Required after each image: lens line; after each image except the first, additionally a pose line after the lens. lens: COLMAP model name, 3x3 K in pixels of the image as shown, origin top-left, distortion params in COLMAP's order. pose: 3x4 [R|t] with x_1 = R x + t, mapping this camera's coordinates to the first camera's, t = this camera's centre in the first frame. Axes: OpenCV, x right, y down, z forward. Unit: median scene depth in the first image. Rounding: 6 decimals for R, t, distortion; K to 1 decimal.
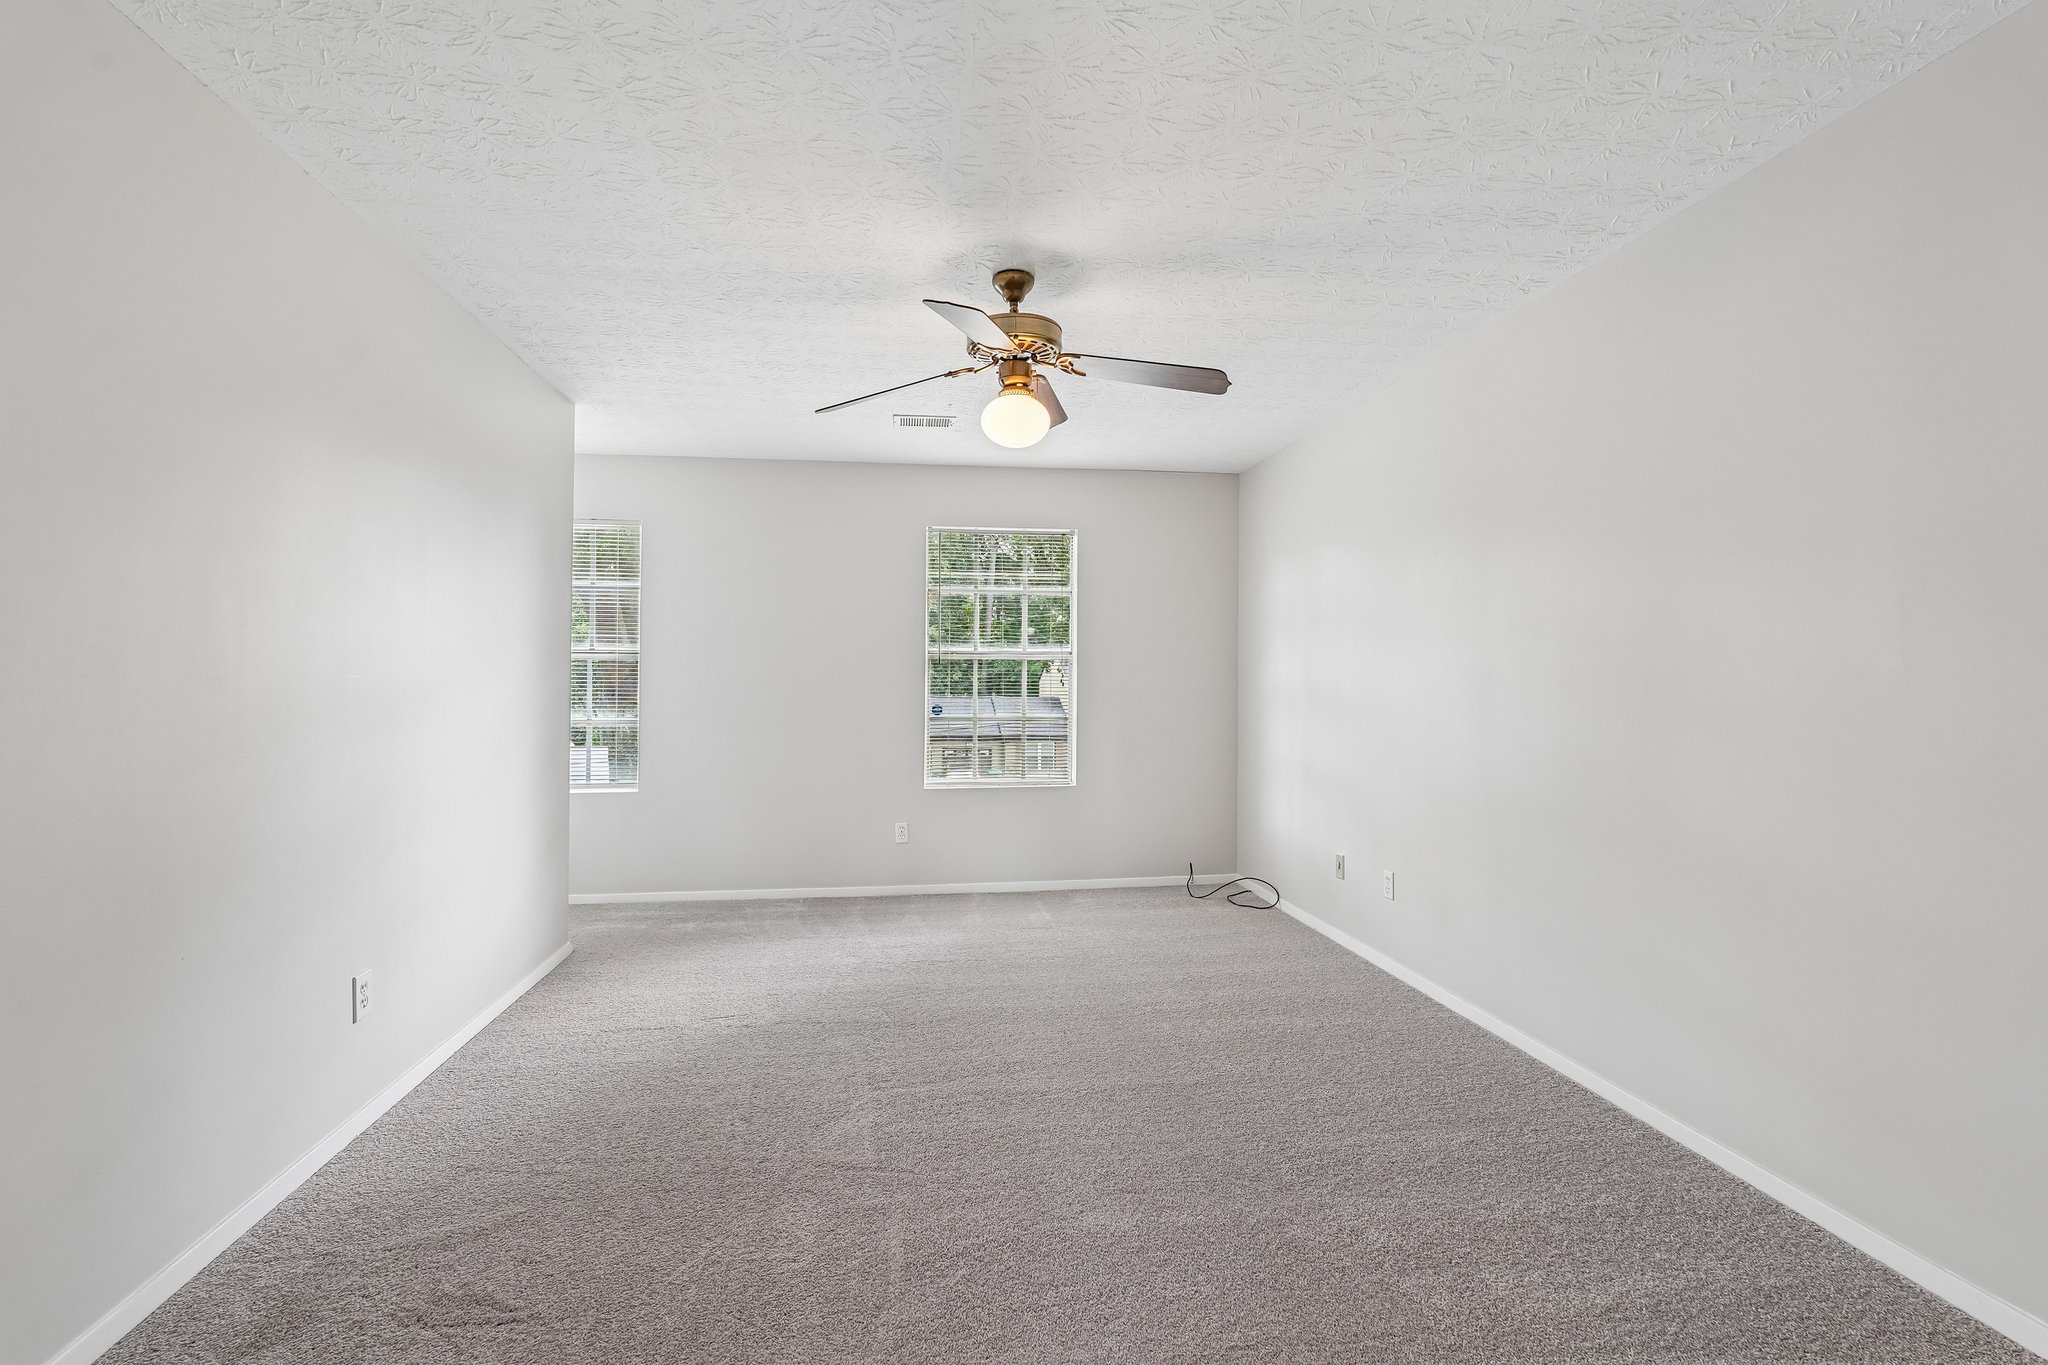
lens RADIAL K [[937.2, 0, 1029.5], [0, 937.2, 682.0], [0, 0, 1]] dist [-0.001215, 0.007266]
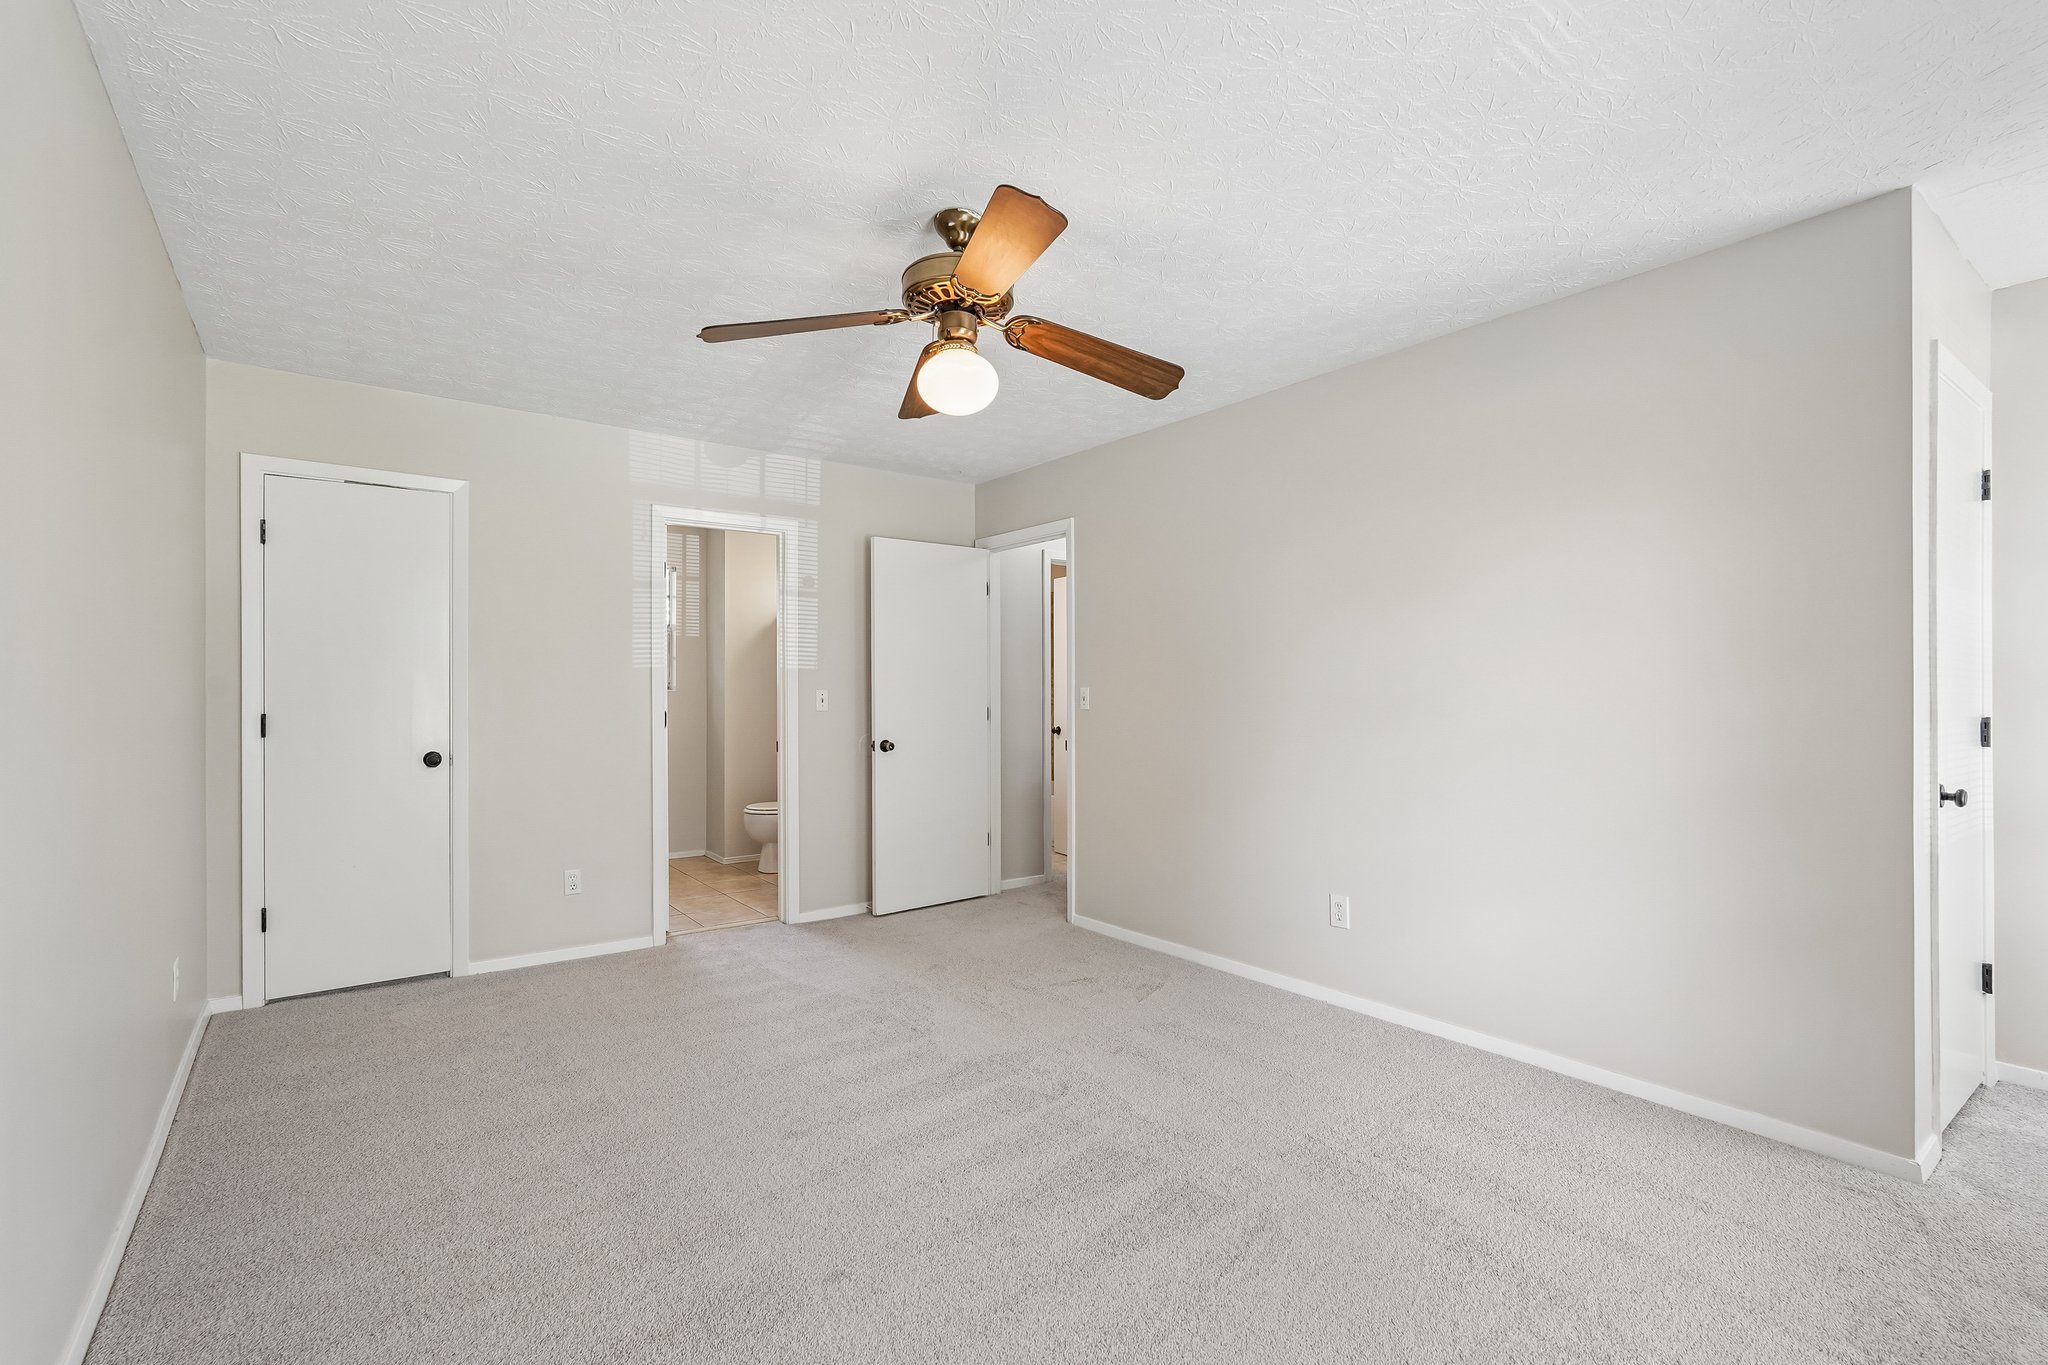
lens RADIAL K [[937.2, 0, 1029.5], [0, 937.2, 682.0], [0, 0, 1]] dist [-0.001215, 0.007266]
pose [[-0.880641, -0.001681, -0.473782, 0.219738], [0.000796, 0.999987, -0.005026, -0.003892], [0.473784, -0.004803, -0.880628, 1.196350]]
